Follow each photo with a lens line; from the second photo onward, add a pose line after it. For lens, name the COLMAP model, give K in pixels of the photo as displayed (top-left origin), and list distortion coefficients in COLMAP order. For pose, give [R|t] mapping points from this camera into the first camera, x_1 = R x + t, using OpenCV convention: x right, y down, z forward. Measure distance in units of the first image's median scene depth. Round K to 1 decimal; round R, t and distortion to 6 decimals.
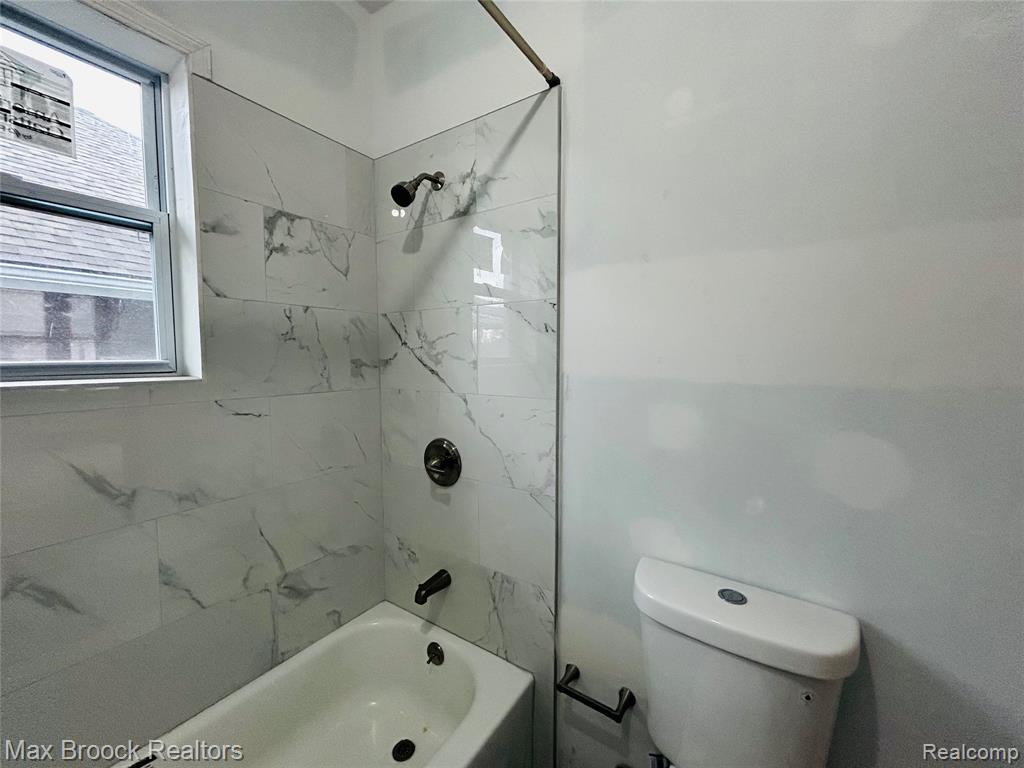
lens RADIAL K [[412.5, 0, 513.8], [0, 412.5, 381.7], [0, 0, 1]] dist [-0.000867, 0.000203]
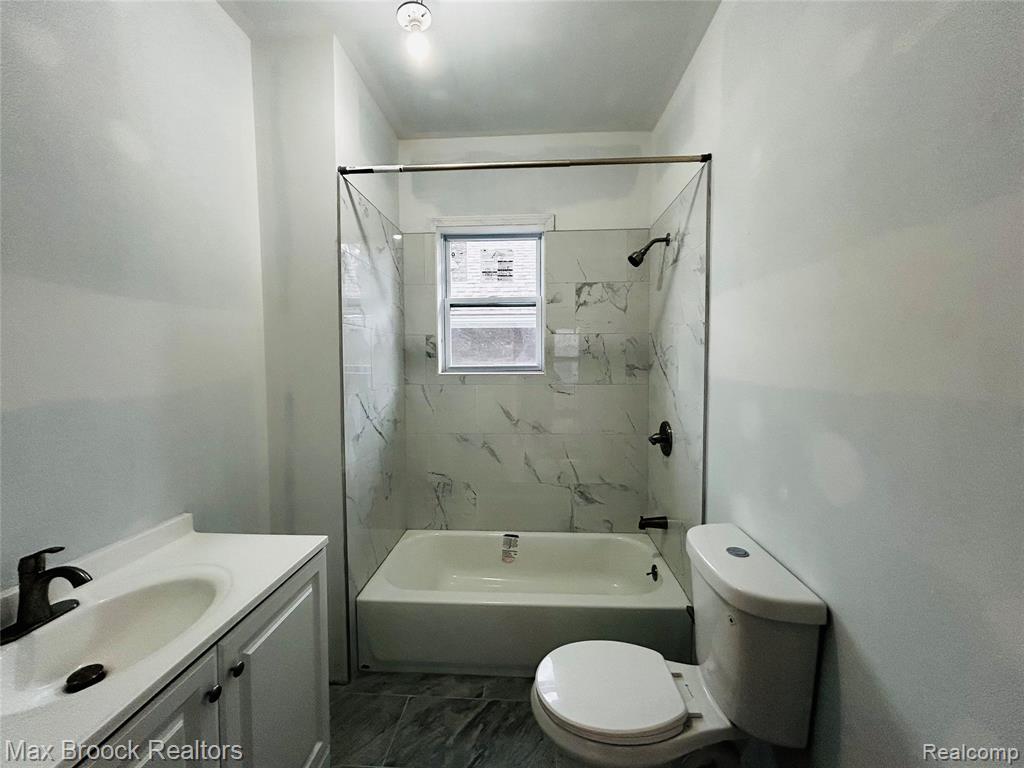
lens RADIAL K [[412.5, 0, 514.2], [0, 412.5, 381.4], [0, 0, 1]] dist [-0.000867, 0.000203]
pose [[0.505389, 0.038443, -0.862035, 0.842423], [-0.048440, 0.998696, 0.016138, 0.005701], [0.861531, 0.033601, 0.506592, -0.170865]]
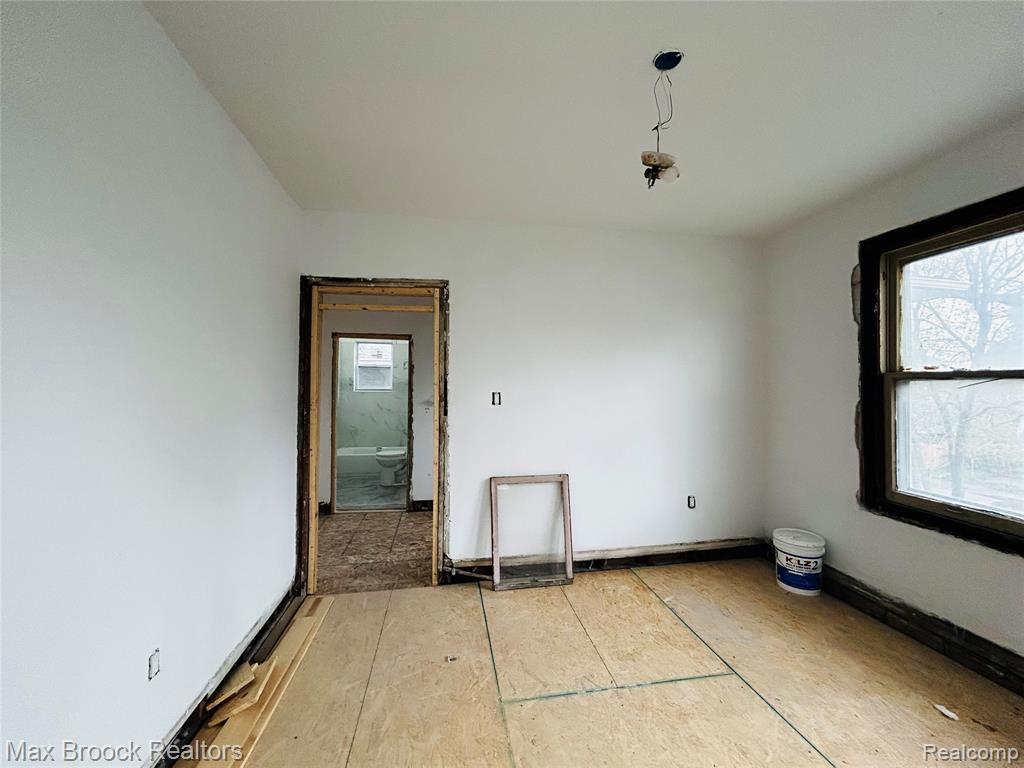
lens RADIAL K [[412.5, 0, 513.3], [0, 412.5, 383.3], [0, 0, 1]] dist [-0.000867, 0.000203]
pose [[0.678001, -0.006854, -0.735029, 4.218755], [-0.049931, 0.997217, -0.055356, 0.101967], [0.733363, 0.074232, 0.675772, -1.555858]]
